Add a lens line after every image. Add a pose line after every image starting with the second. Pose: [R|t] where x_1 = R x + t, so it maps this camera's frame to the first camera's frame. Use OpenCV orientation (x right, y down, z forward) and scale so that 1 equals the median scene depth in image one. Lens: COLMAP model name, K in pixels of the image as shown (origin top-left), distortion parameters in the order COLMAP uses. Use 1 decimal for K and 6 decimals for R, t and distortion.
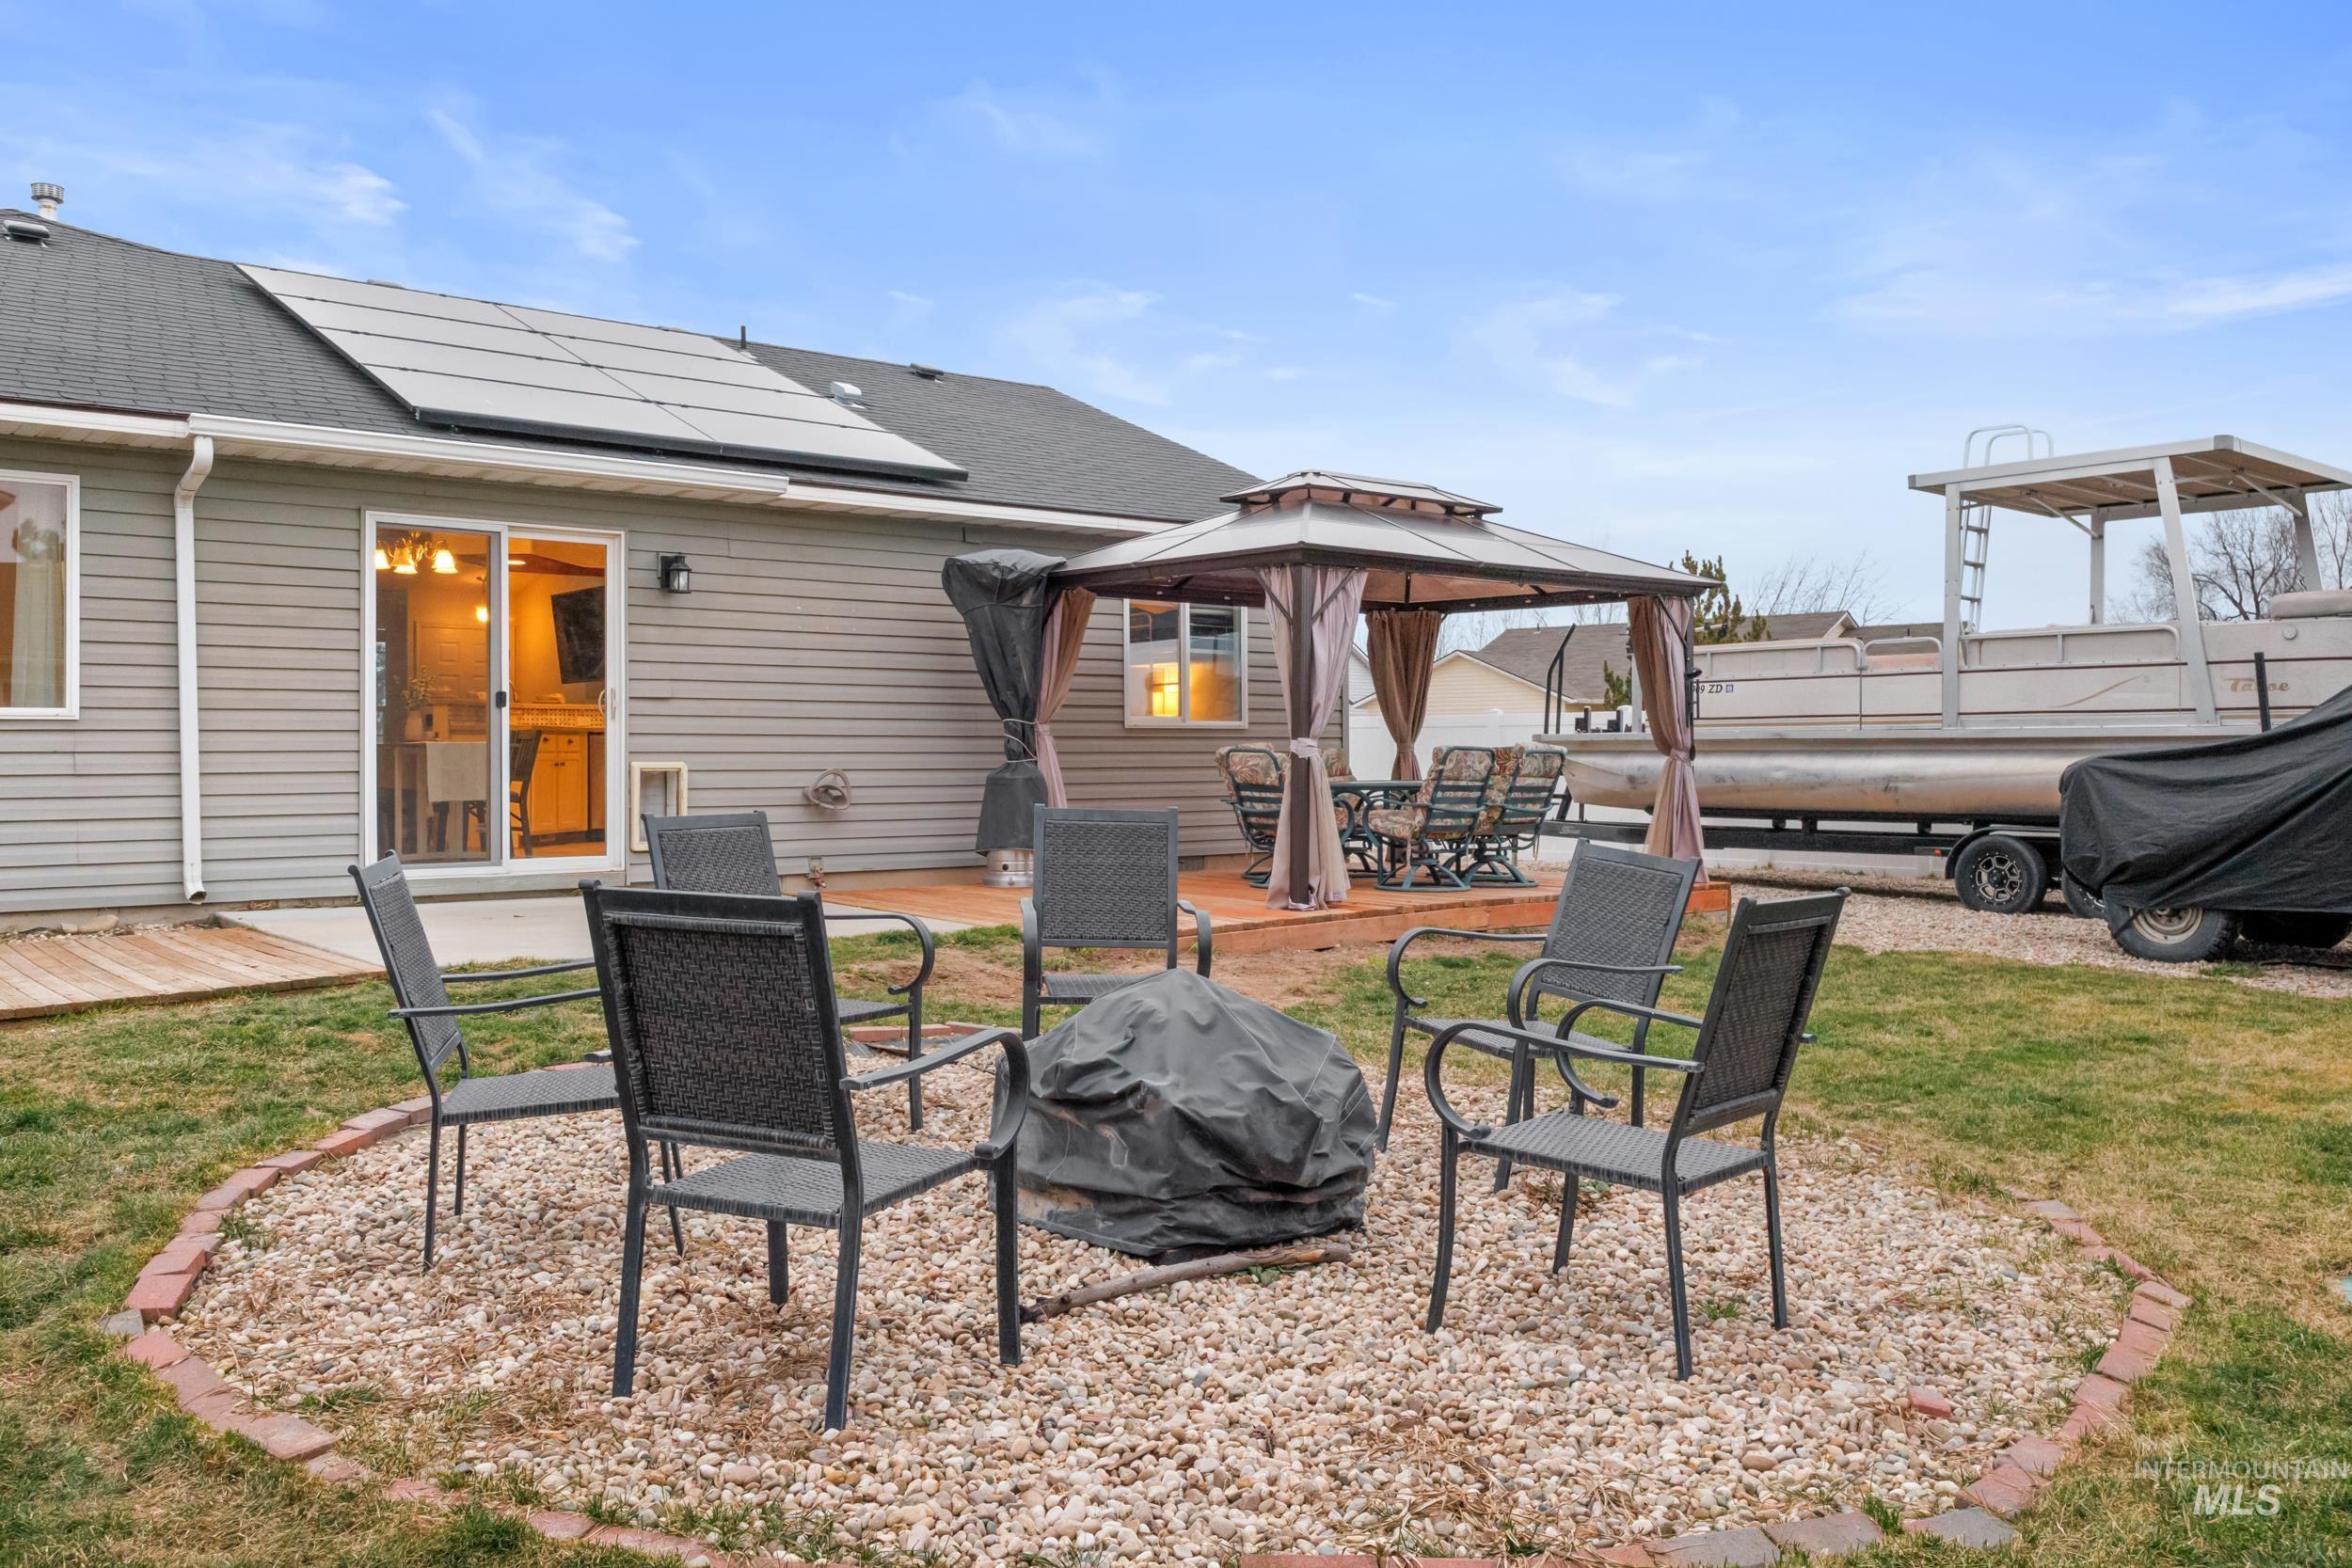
lens RADIAL K [[1841.7, 0, 1169.9], [0, 1841.7, 780.5], [0, 0, 1]] dist [0.003038, -0.002467]
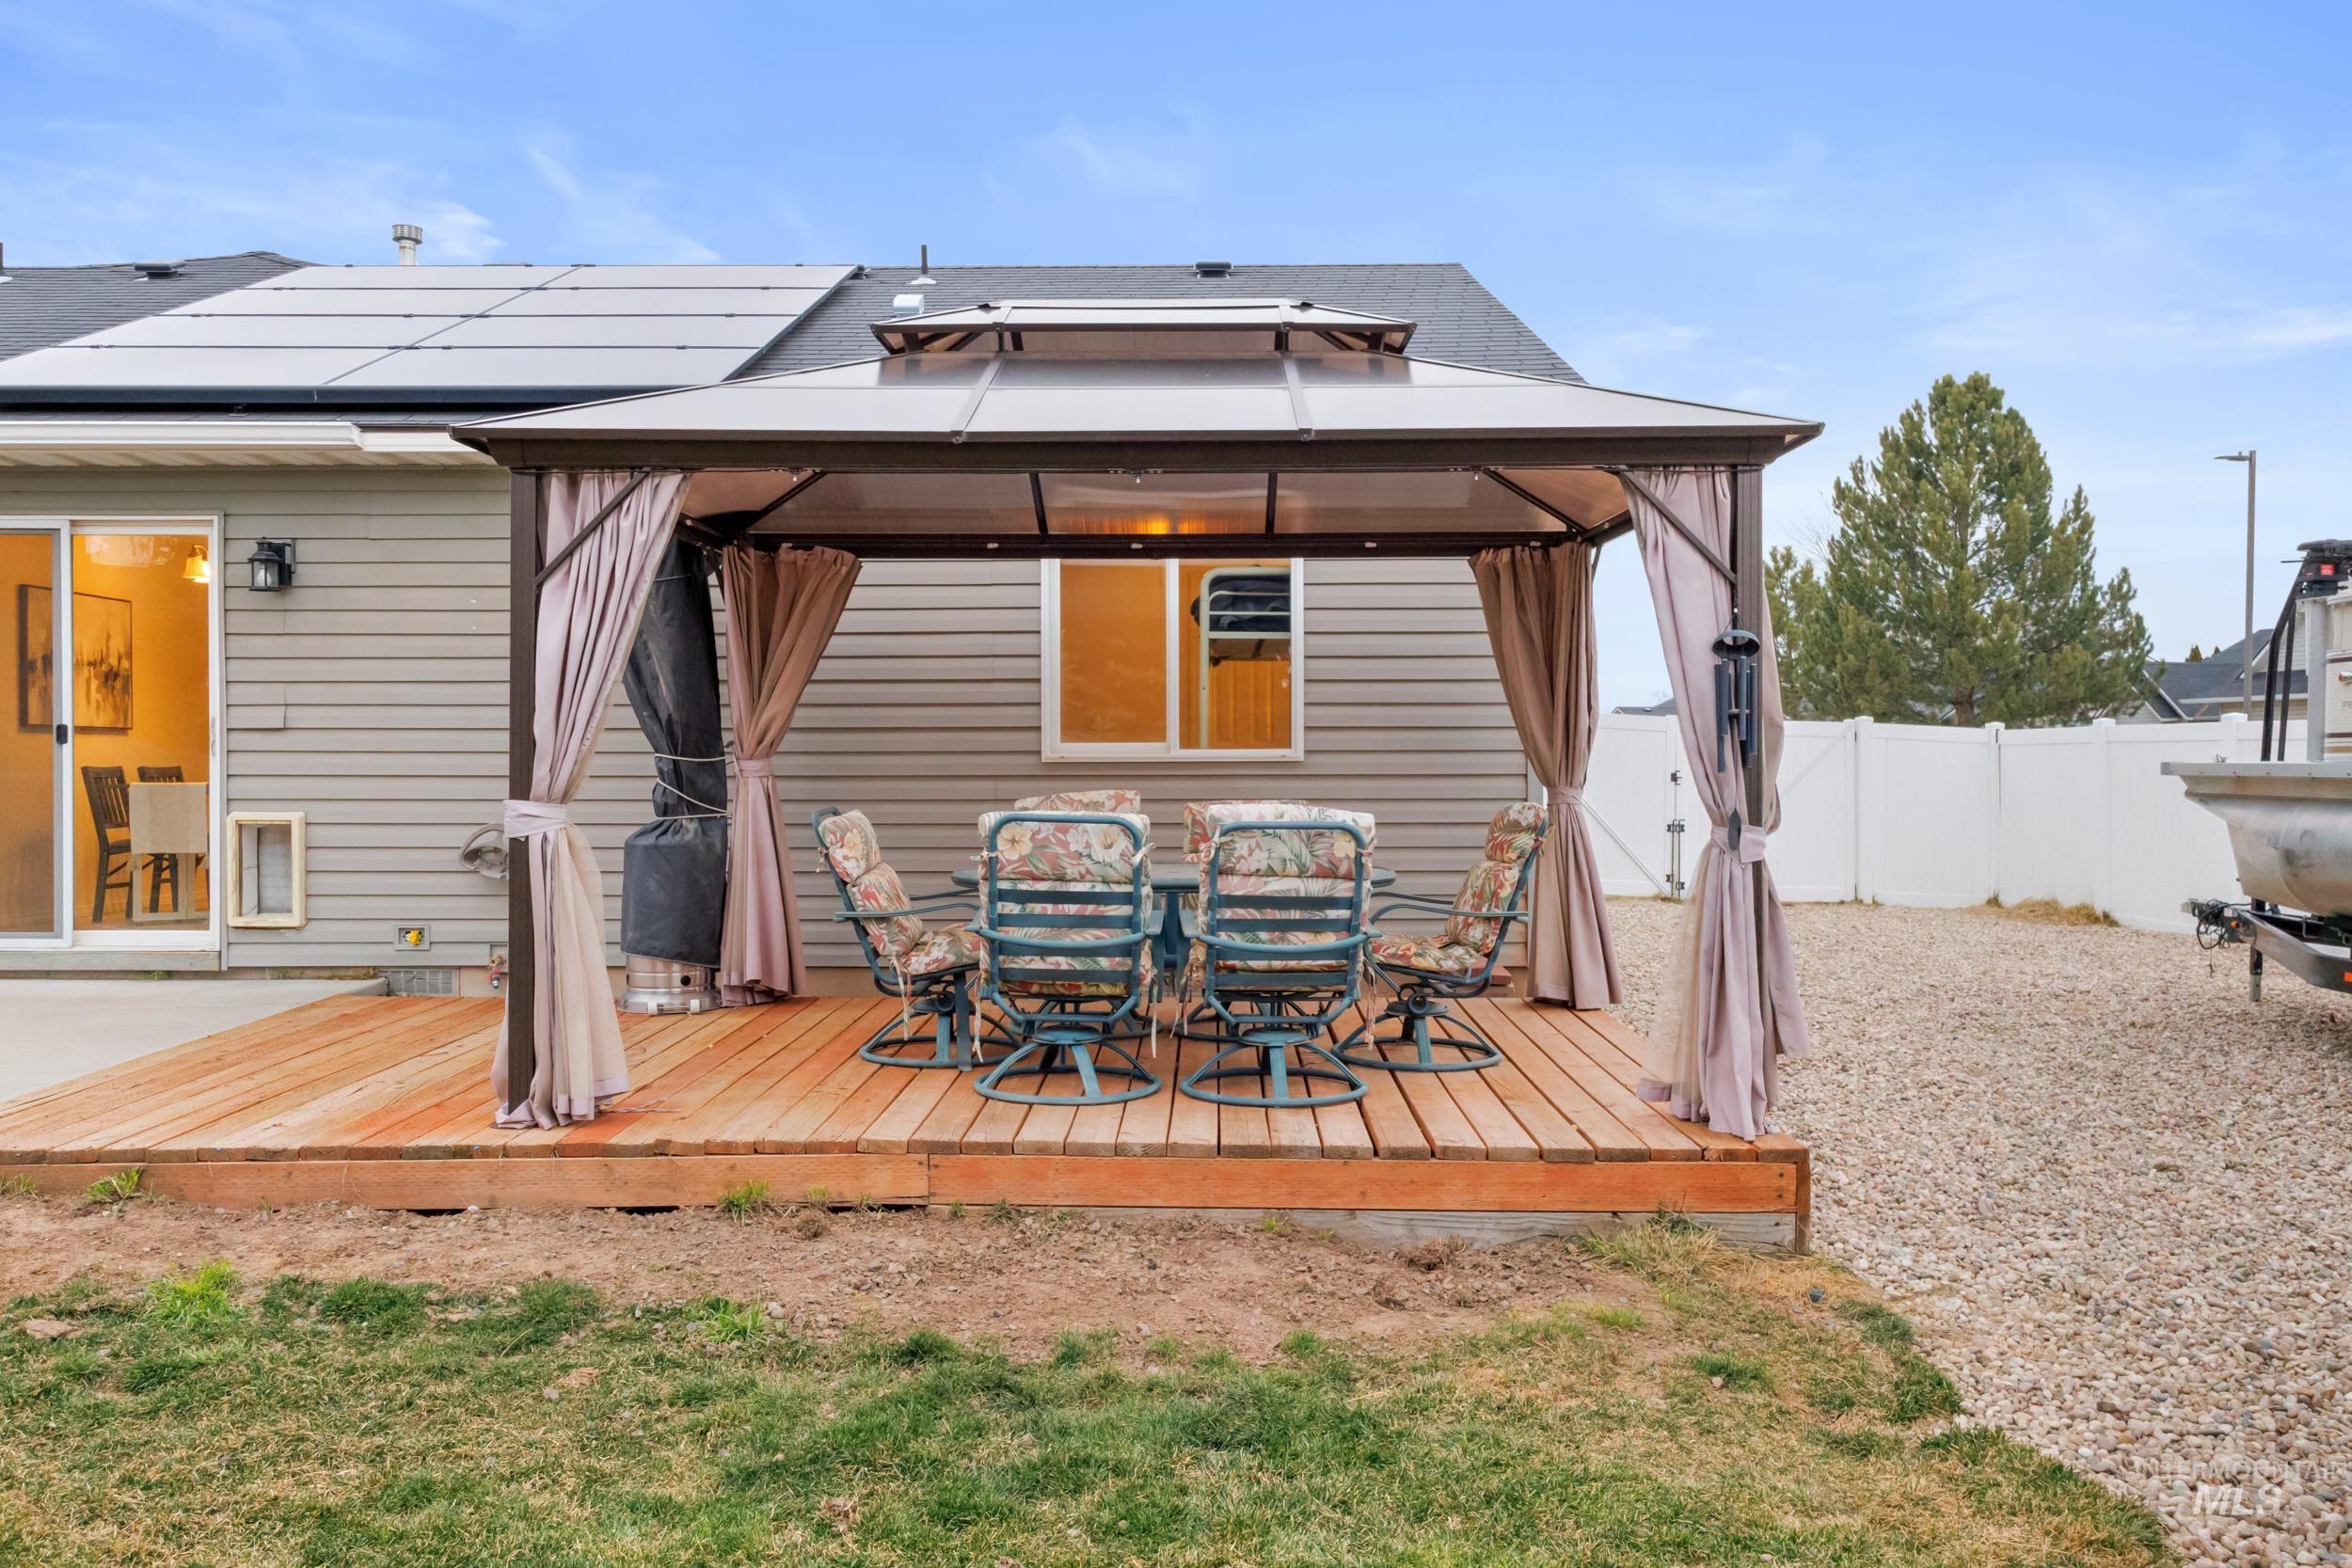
lens RADIAL K [[1841.7, 0, 1169.9], [0, 1841.7, 780.5], [0, 0, 1]] dist [0.003038, -0.002467]
pose [[0.763023, 0.010068, -0.646293, 0.490590], [-0.009515, 0.999945, 0.004344, -0.029088], [0.646302, 0.002835, 0.763077, 0.634345]]
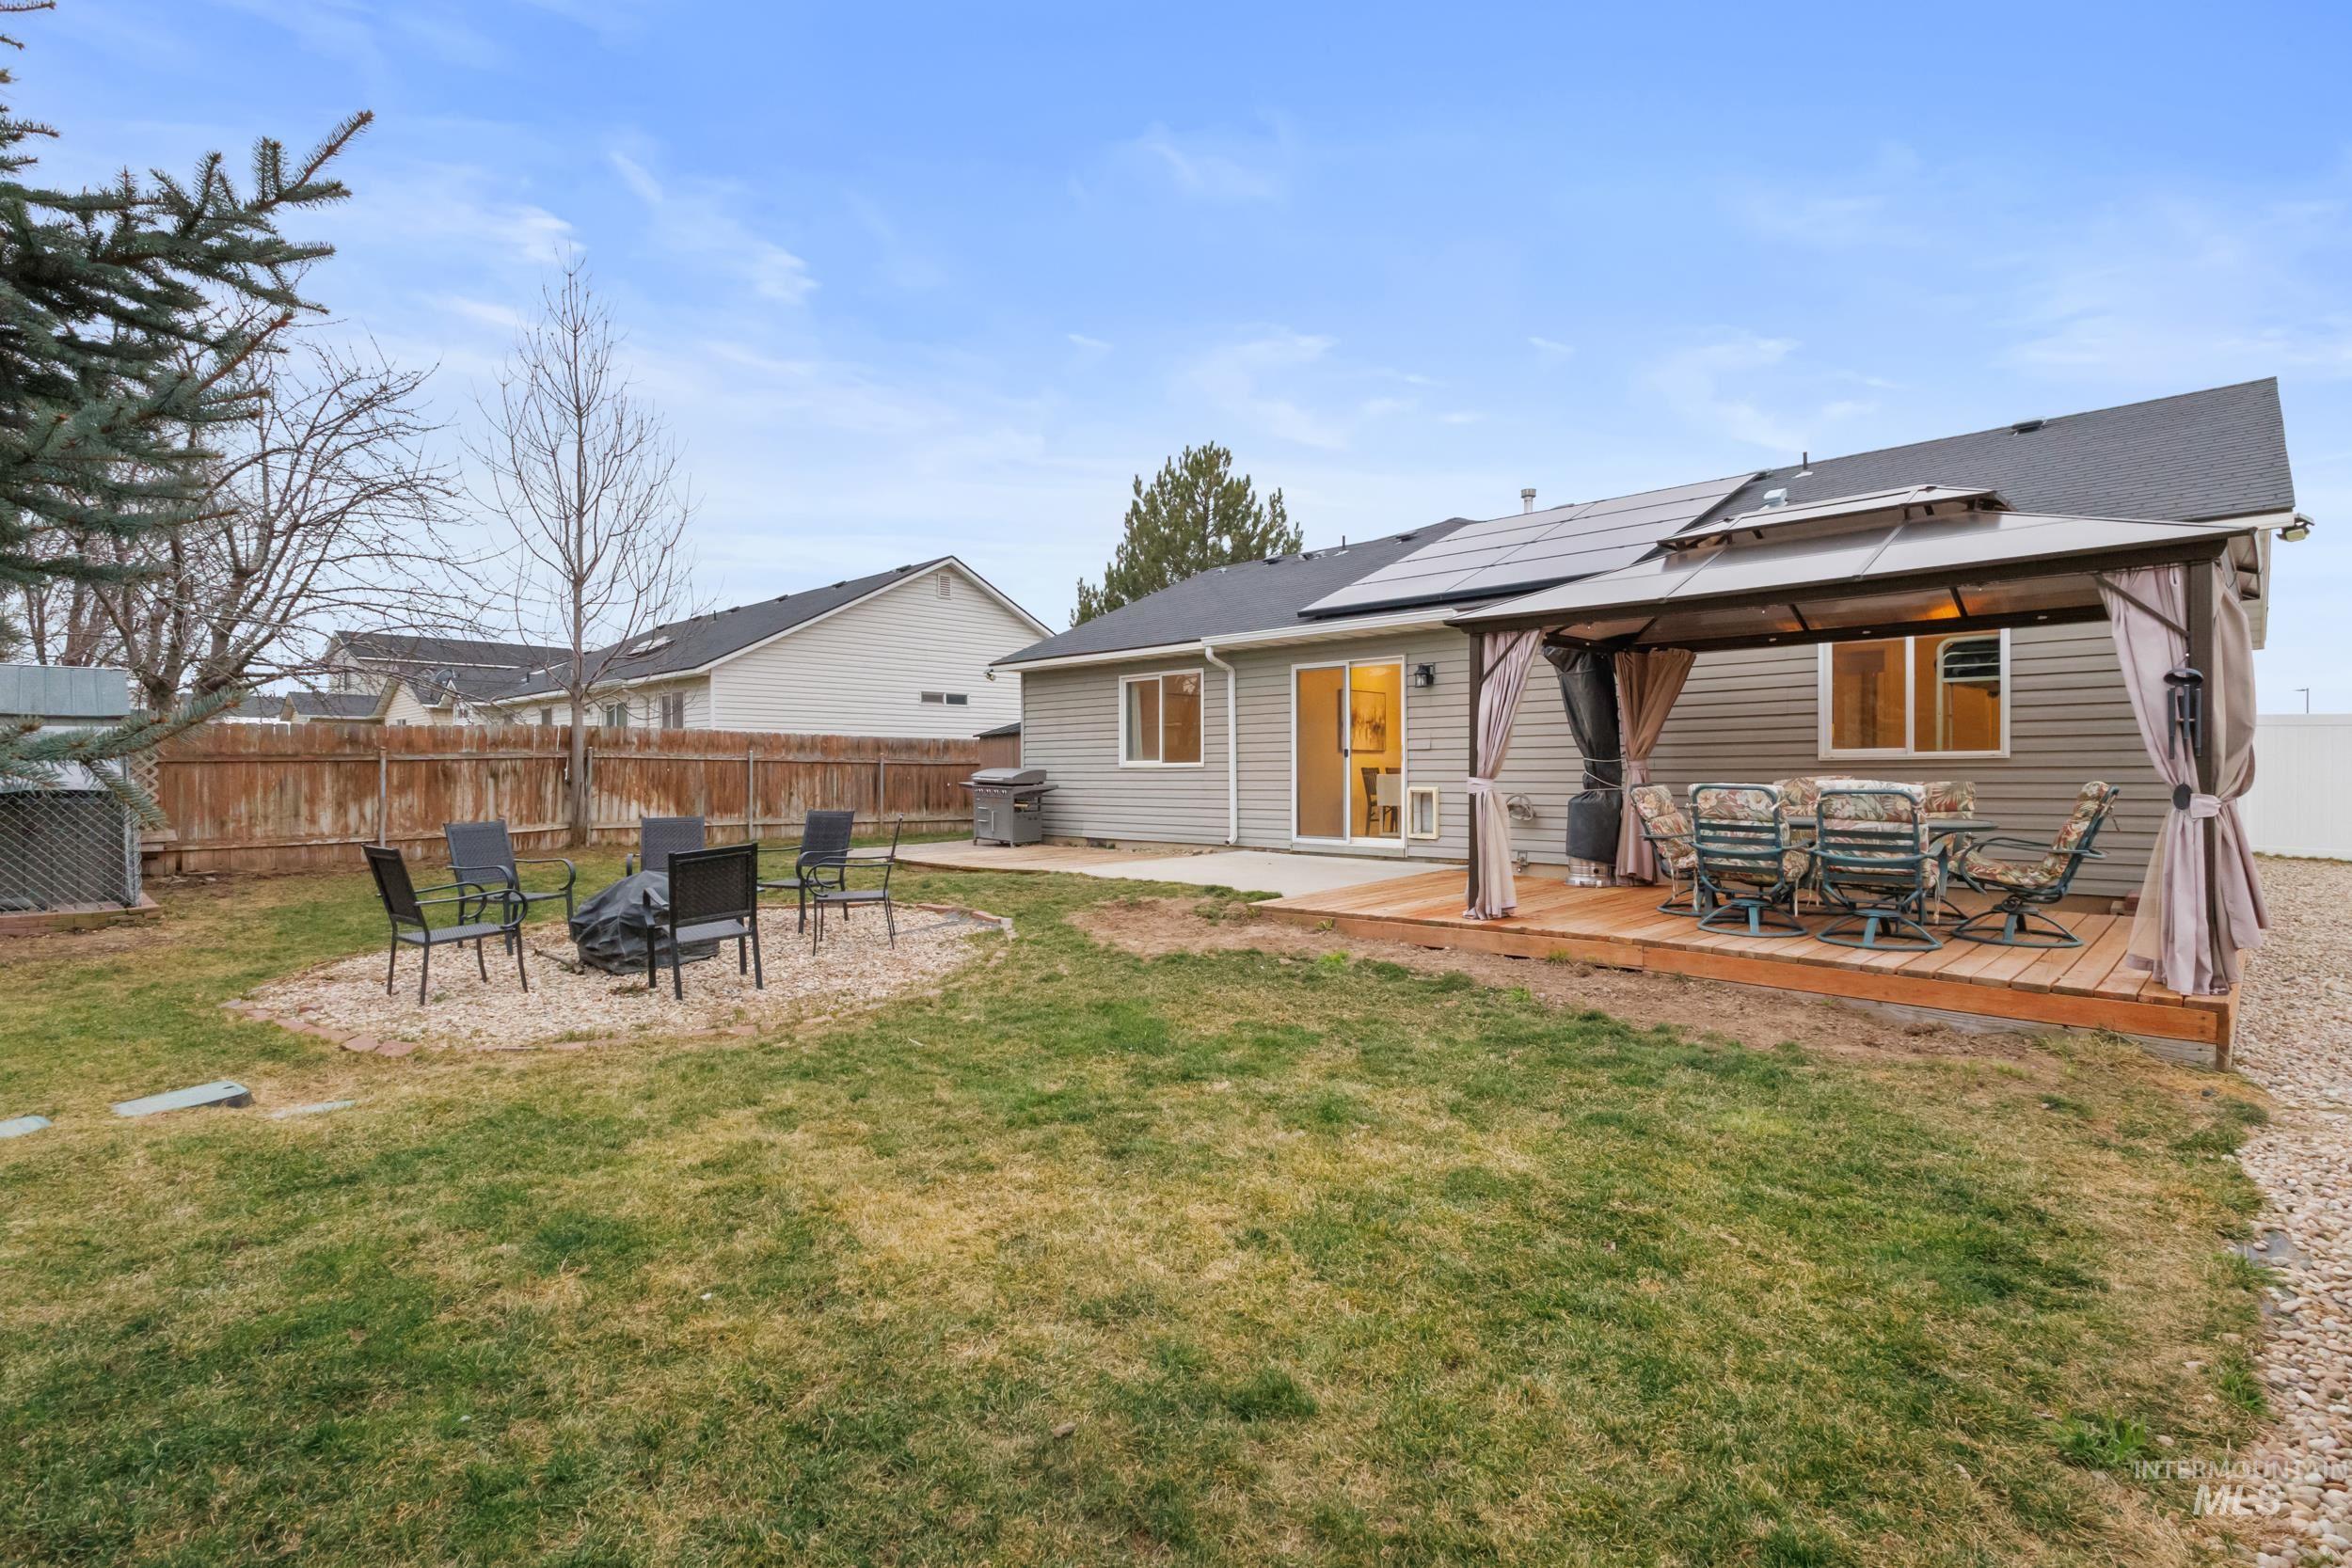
lens RADIAL K [[1093.6, 0, 1173.2], [0, 1093.6, 769.3], [0, 0, 1]] dist [0.001511, 0.000084]
pose [[0.104006, 0.001189, -0.994576, 0.681948], [-0.005315, 0.999986, 0.000640, -0.024804], [0.994562, 0.005220, 0.104011, 0.642316]]
